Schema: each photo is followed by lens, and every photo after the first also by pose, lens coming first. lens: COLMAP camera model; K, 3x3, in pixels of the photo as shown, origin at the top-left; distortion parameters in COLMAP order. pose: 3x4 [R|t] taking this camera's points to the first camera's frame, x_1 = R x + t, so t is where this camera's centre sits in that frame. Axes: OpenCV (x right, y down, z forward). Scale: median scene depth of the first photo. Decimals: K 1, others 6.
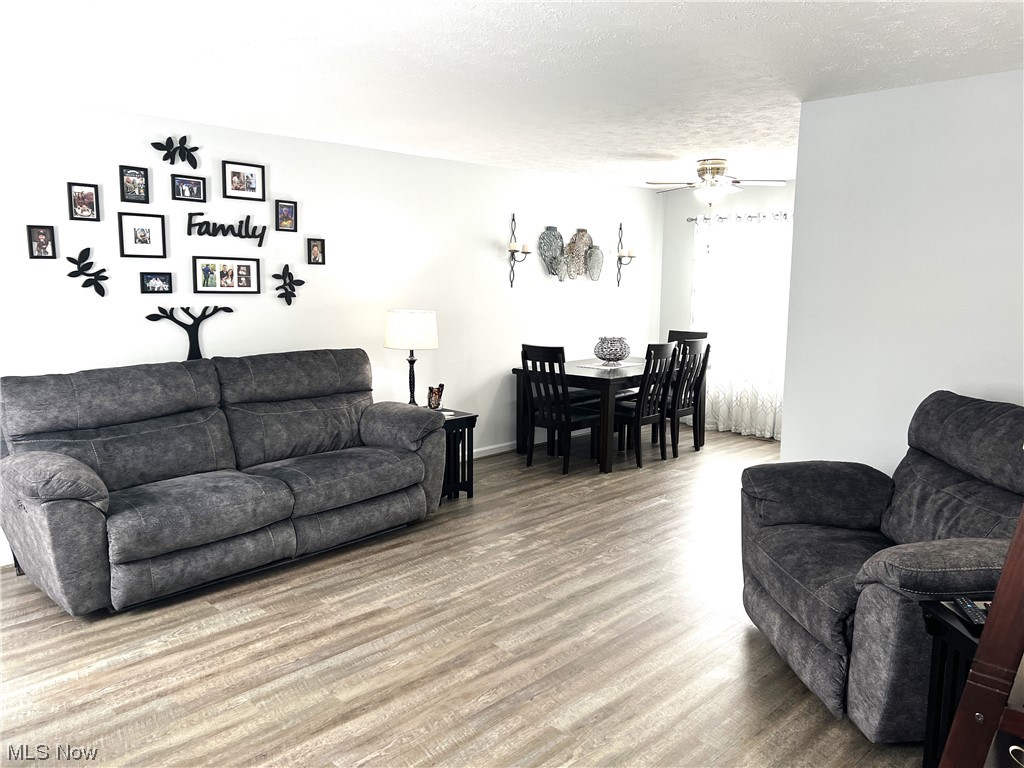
lens RADIAL K [[774.8, 0, 512.0], [0, 774.8, 384.0], [0, 0, 1]] dist [0.078525, -0.092035]
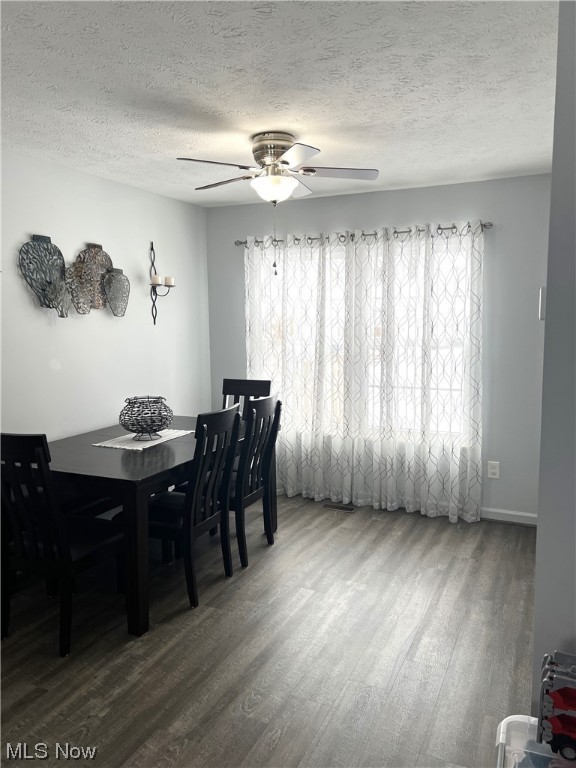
lens RADIAL K [[581.4, 0, 290.2], [0, 581.4, 397.6], [0, 0, 1]] dist [0.046033, -0.004920]
pose [[0.945184, -0.056758, 0.321567, 0.082769], [0.056560, 0.998349, 0.009966, -0.057314], [-0.321602, 0.008768, 0.946834, 0.457960]]
